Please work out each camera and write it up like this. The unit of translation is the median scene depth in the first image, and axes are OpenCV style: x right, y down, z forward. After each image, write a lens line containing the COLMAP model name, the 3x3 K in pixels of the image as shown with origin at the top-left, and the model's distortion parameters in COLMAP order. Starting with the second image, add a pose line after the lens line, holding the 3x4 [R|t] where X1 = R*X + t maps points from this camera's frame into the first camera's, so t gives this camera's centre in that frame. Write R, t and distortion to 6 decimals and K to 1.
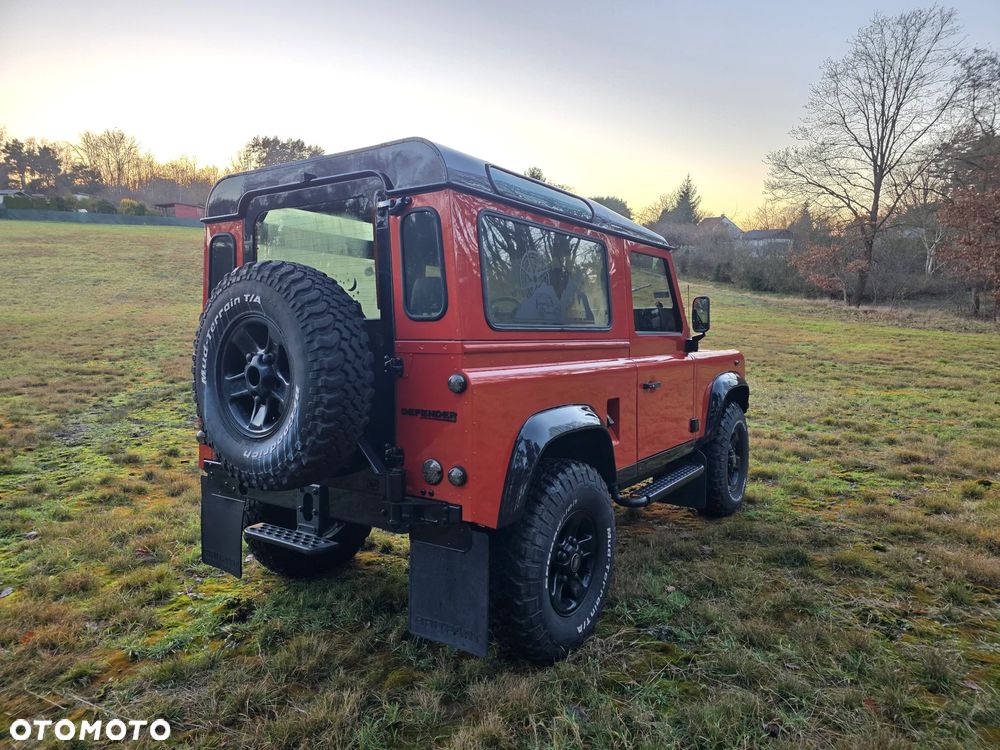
lens RADIAL K [[676.7, 0, 506.5], [0, 676.7, 372.6], [0, 0, 1]] dist [0.074517, -0.065921]
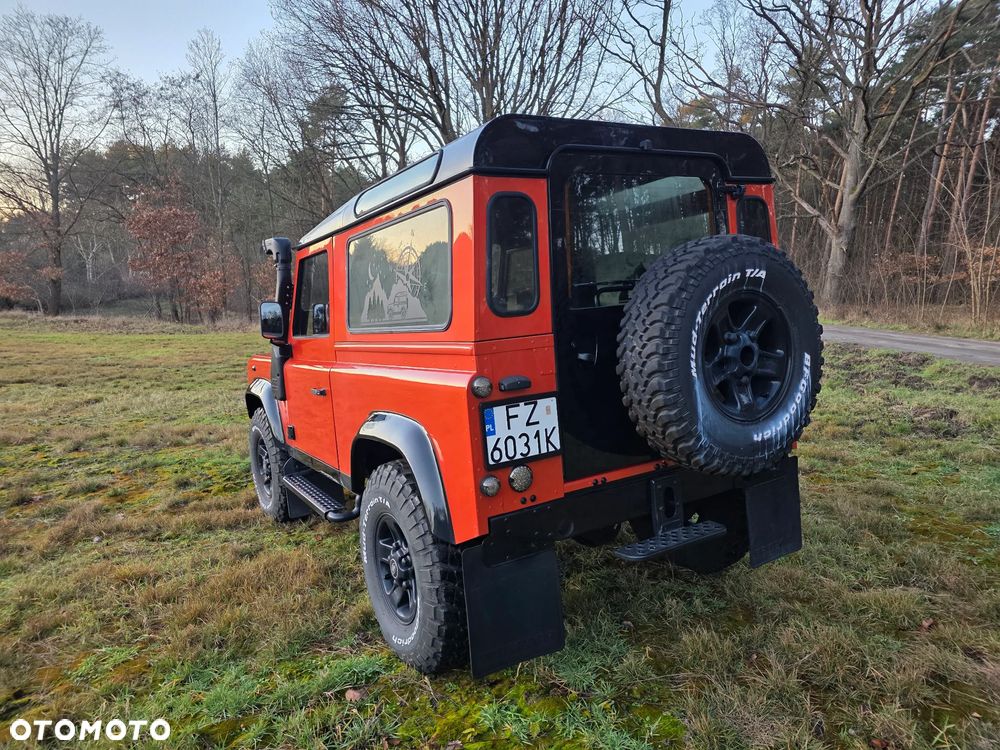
lens RADIAL K [[676.7, 0, 494.9], [0, 676.7, 370.9], [0, 0, 1]] dist [0.074517, -0.065921]
pose [[0.409100, -0.120554, 0.904491, -0.108269], [0.136888, 0.988125, 0.069787, -0.006942], [-0.902164, 0.095264, 0.420744, 0.072294]]
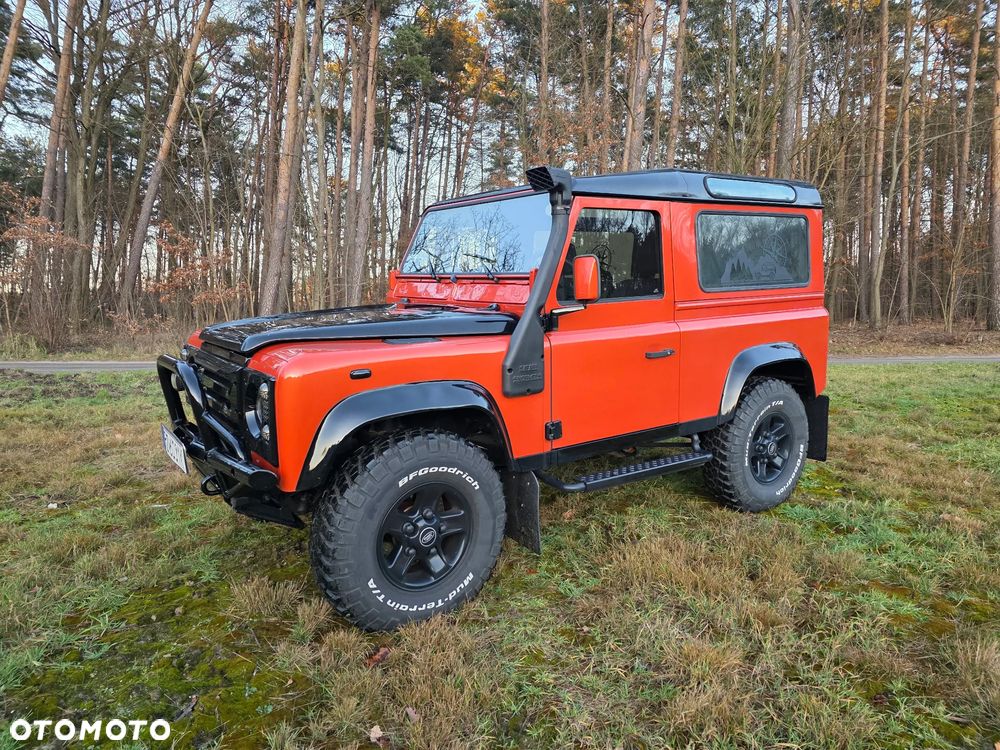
lens RADIAL K [[676.7, 0, 508.7], [0, 676.7, 374.5], [0, 0, 1]] dist [0.074517, -0.065921]
pose [[-0.940415, -0.037768, 0.337925, -0.034950], [0.036091, 0.977111, 0.209645, -0.020356], [-0.338108, 0.209350, -0.917527, 0.254880]]
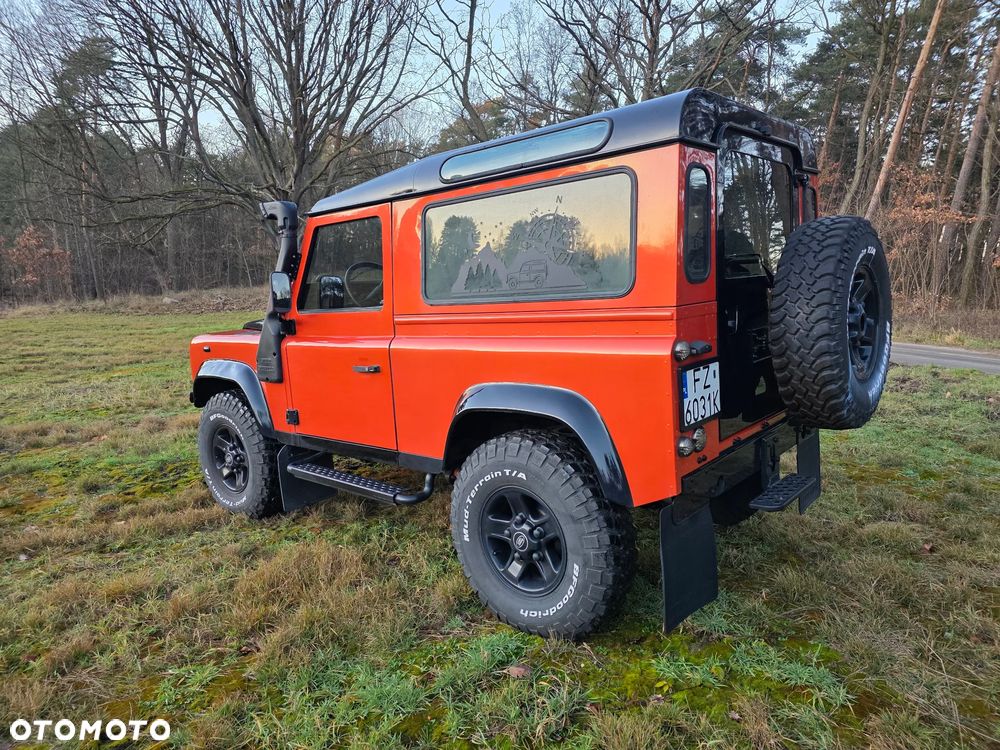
lens RADIAL K [[676.7, 0, 492.2], [0, 676.7, 367.6], [0, 0, 1]] dist [0.074517, -0.065921]
pose [[0.114433, -0.133268, 0.984452, -0.119699], [0.122574, 0.985283, 0.119132, -0.009973], [-0.985840, 0.107036, 0.129084, 0.113774]]
